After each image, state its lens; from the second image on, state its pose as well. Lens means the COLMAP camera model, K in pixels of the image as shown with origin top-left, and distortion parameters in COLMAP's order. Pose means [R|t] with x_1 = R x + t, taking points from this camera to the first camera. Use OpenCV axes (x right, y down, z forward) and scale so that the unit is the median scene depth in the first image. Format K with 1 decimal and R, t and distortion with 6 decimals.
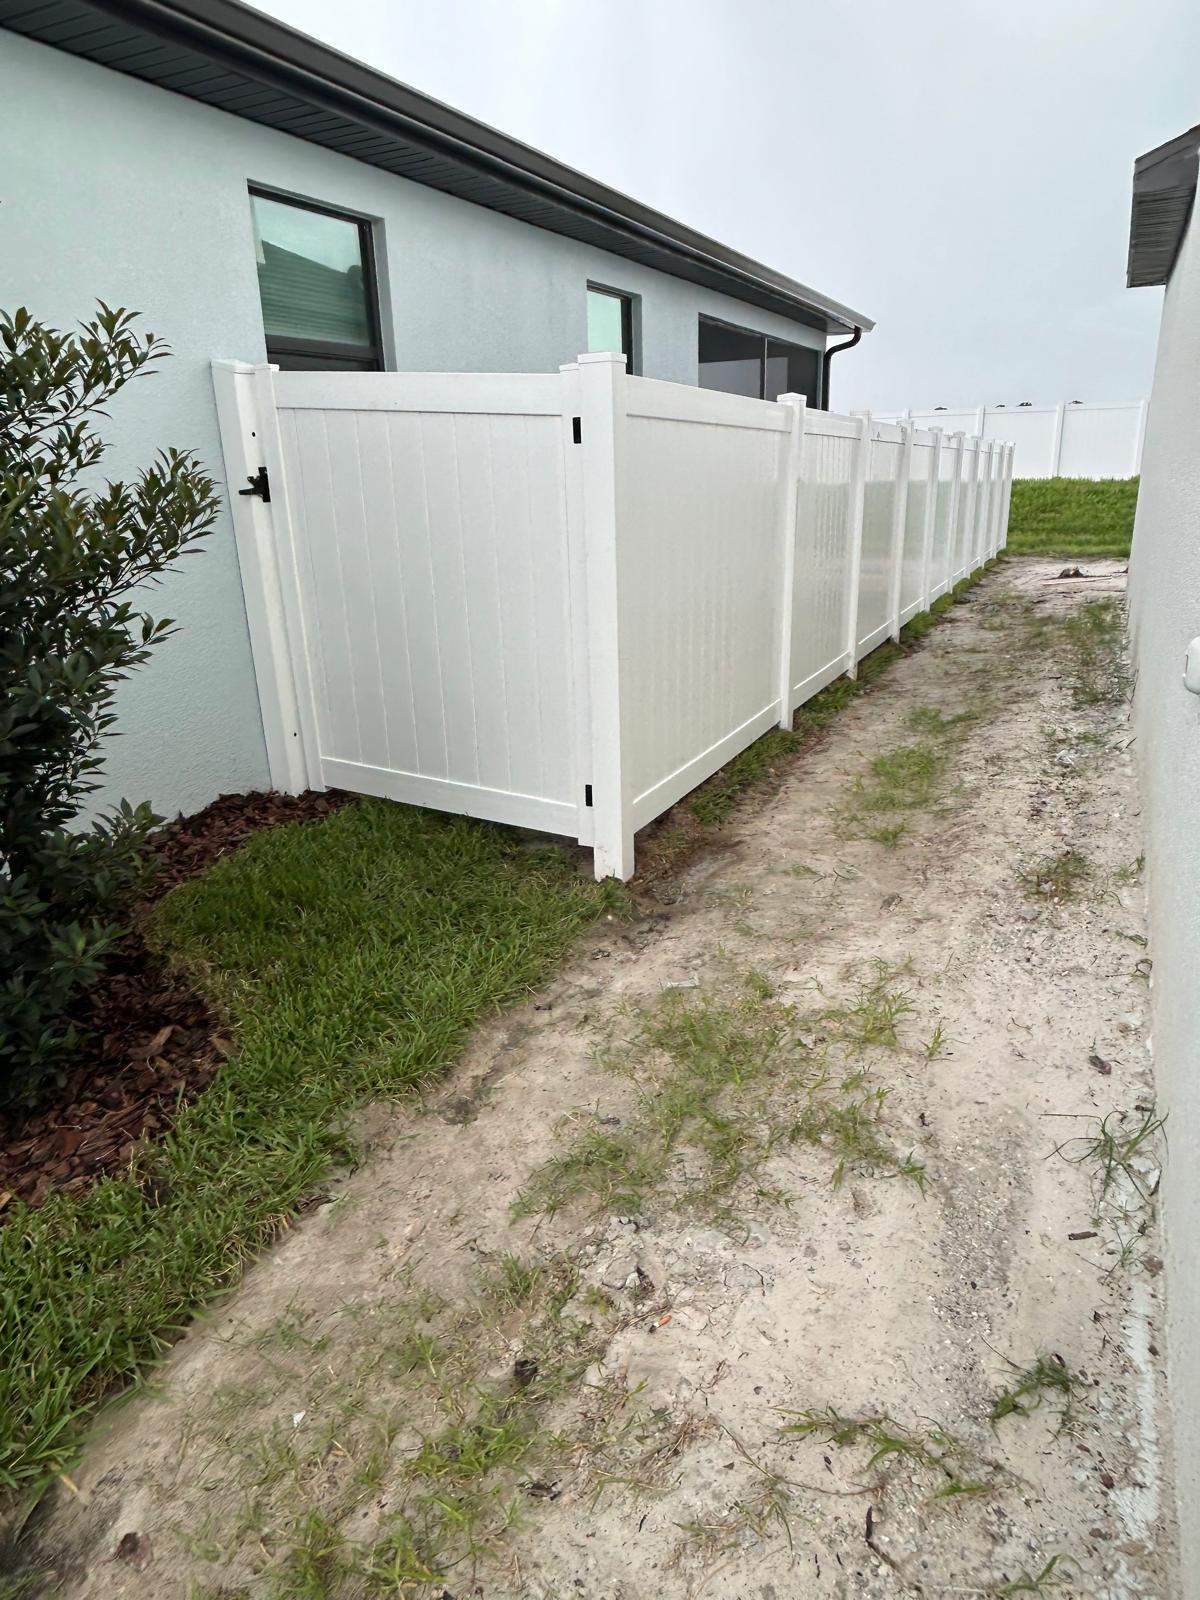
lens RADIAL K [[1013.6, 0, 600.0], [0, 1013.6, 800.0], [0, 0, 1]] dist [0.047273, -0.074478]
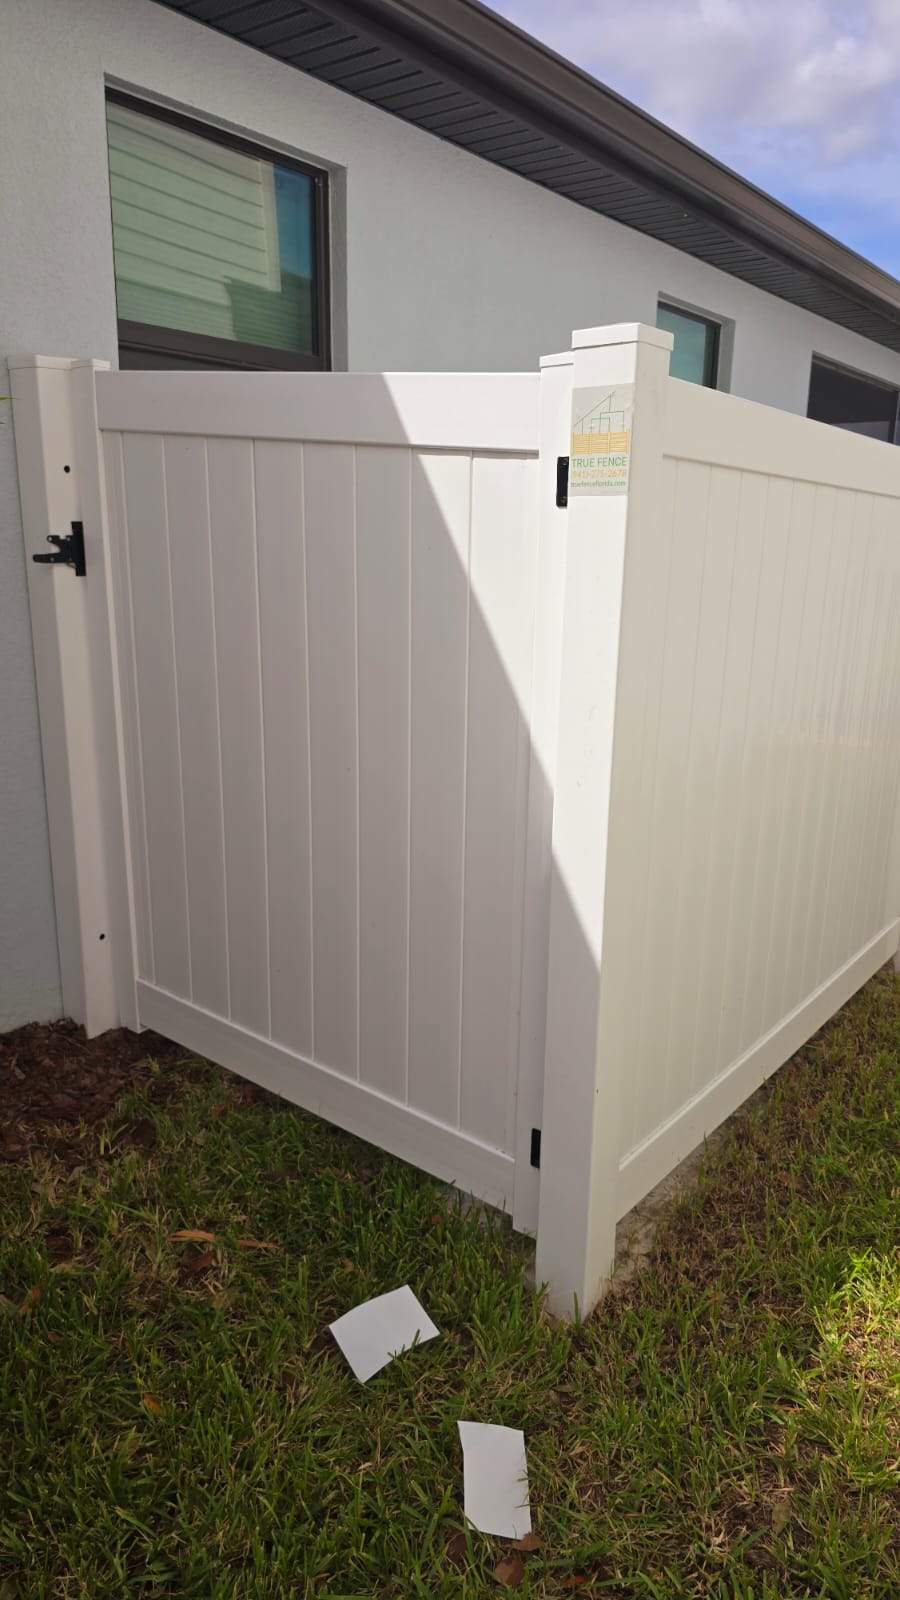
lens RADIAL K [[1086.8, 0, 450.0], [0, 1086.8, 800.0], [0, 0, 1]] dist [0.003700, 0.001618]
pose [[0.978239, 0.101873, -0.180750, 0.033563], [-0.114764, 0.991436, -0.062328, -0.162804], [0.172853, 0.081715, 0.981552, 0.459078]]
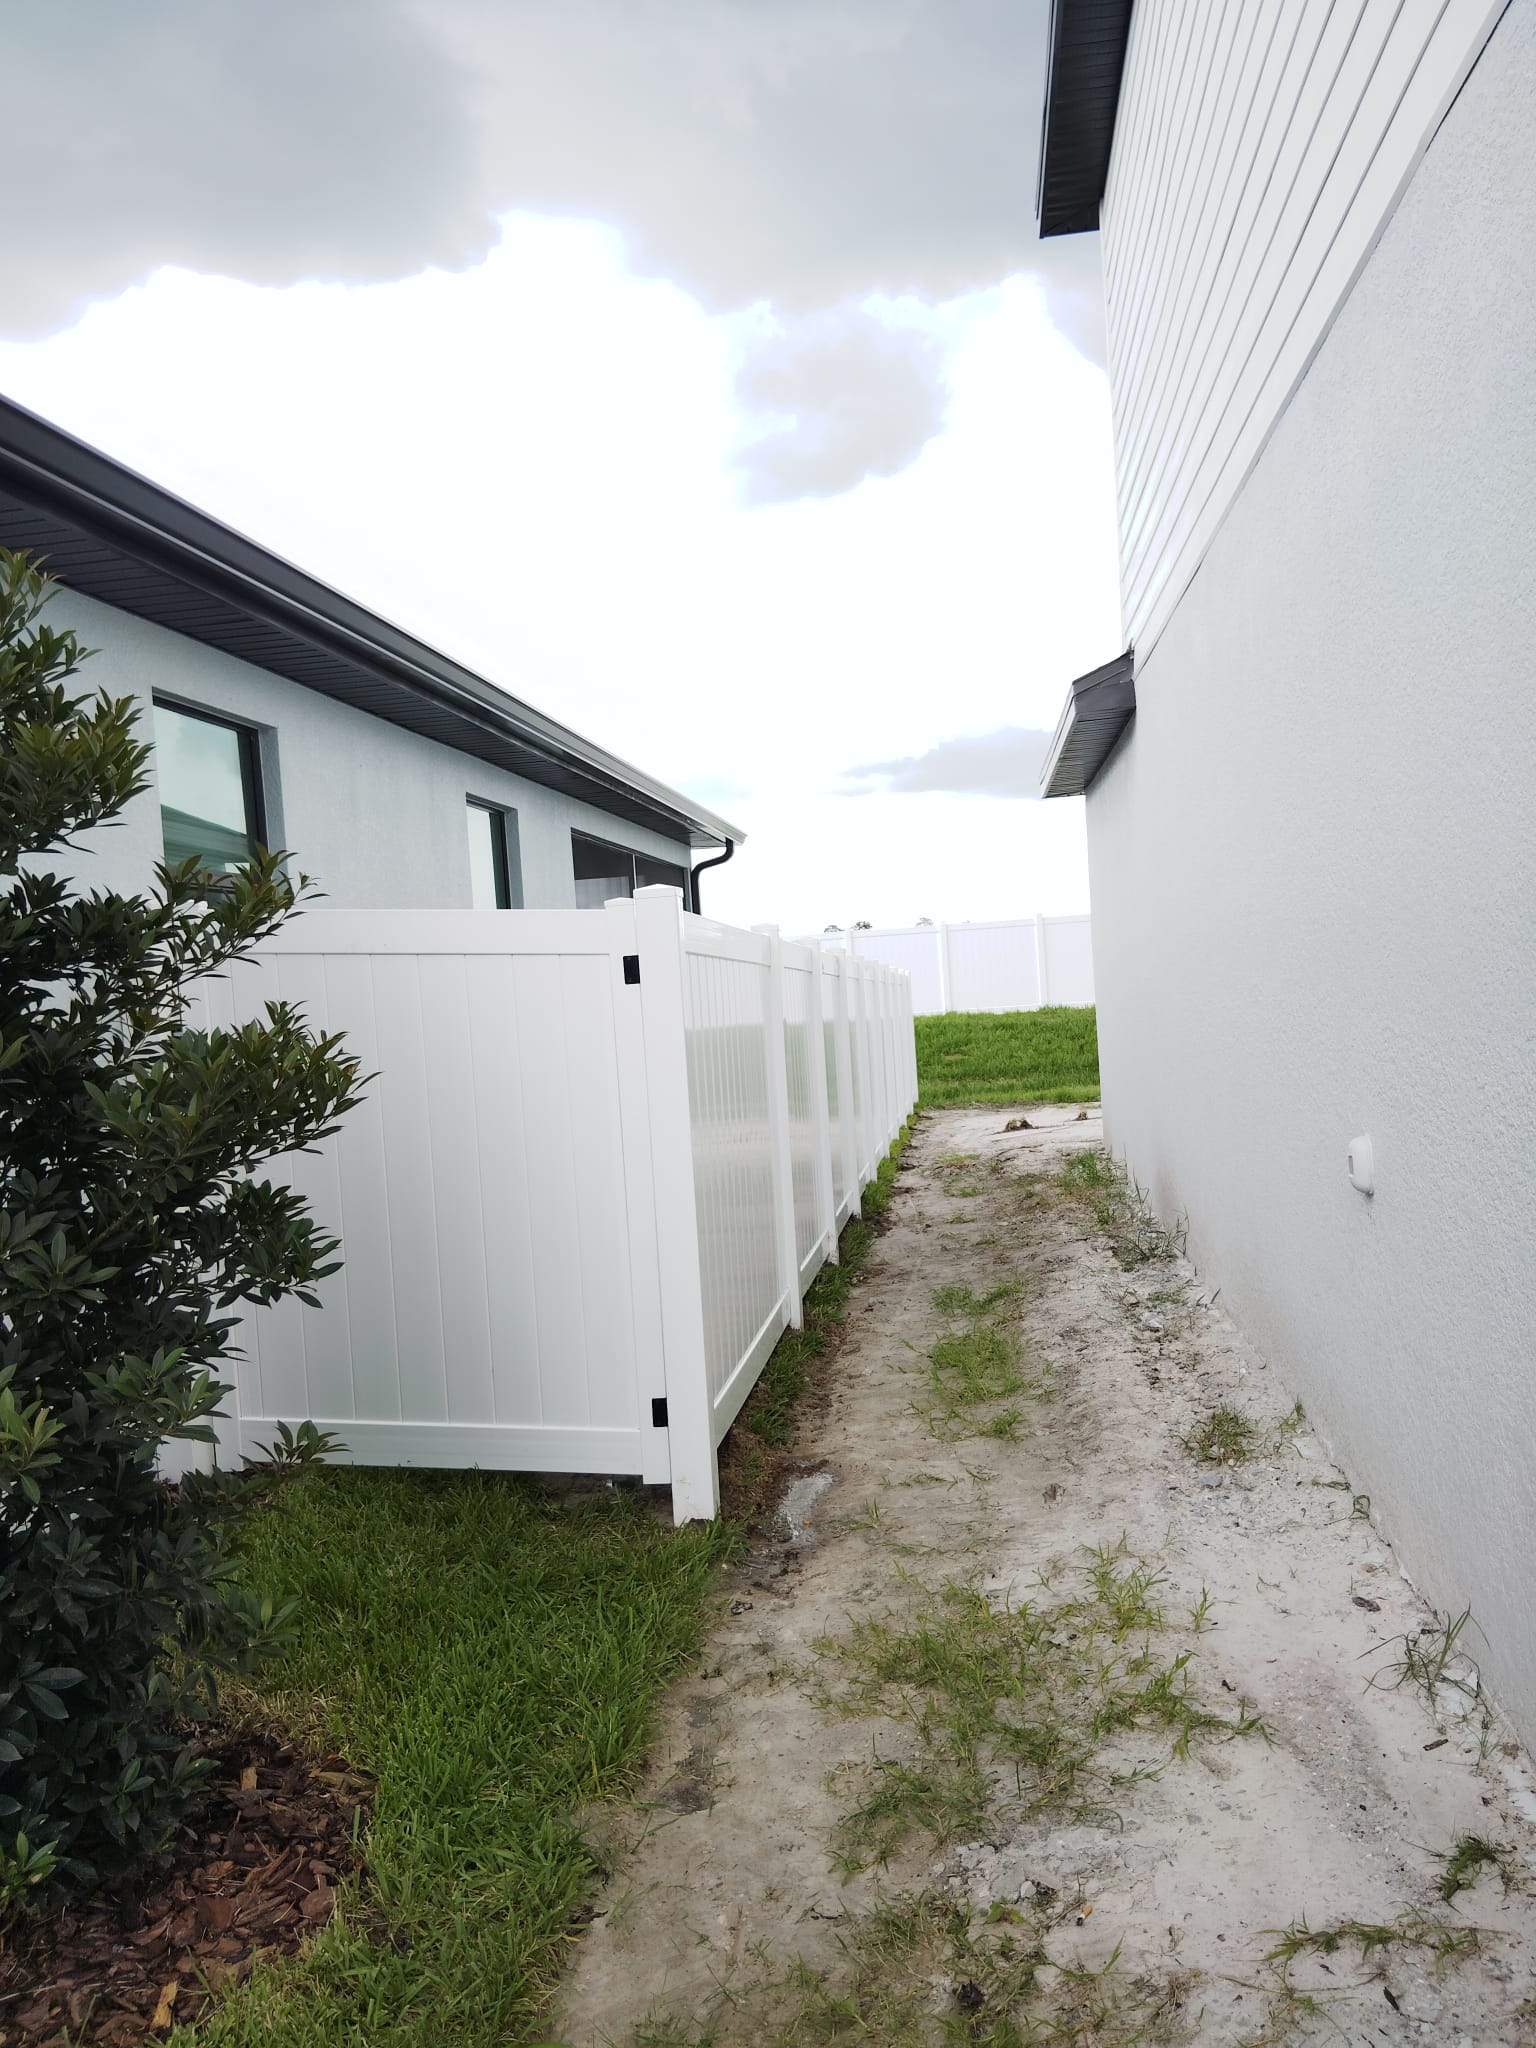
lens RADIAL K [[1551.1, 0, 768.0], [0, 1551.1, 1024.0], [0, 0, 1]] dist [0.076190, -0.127190]
pose [[0.950643, -0.037489, 0.308013, -0.314802], [0.129162, 0.950393, -0.282968, 0.066920], [-0.282125, 0.308785, 0.908327, -0.212112]]
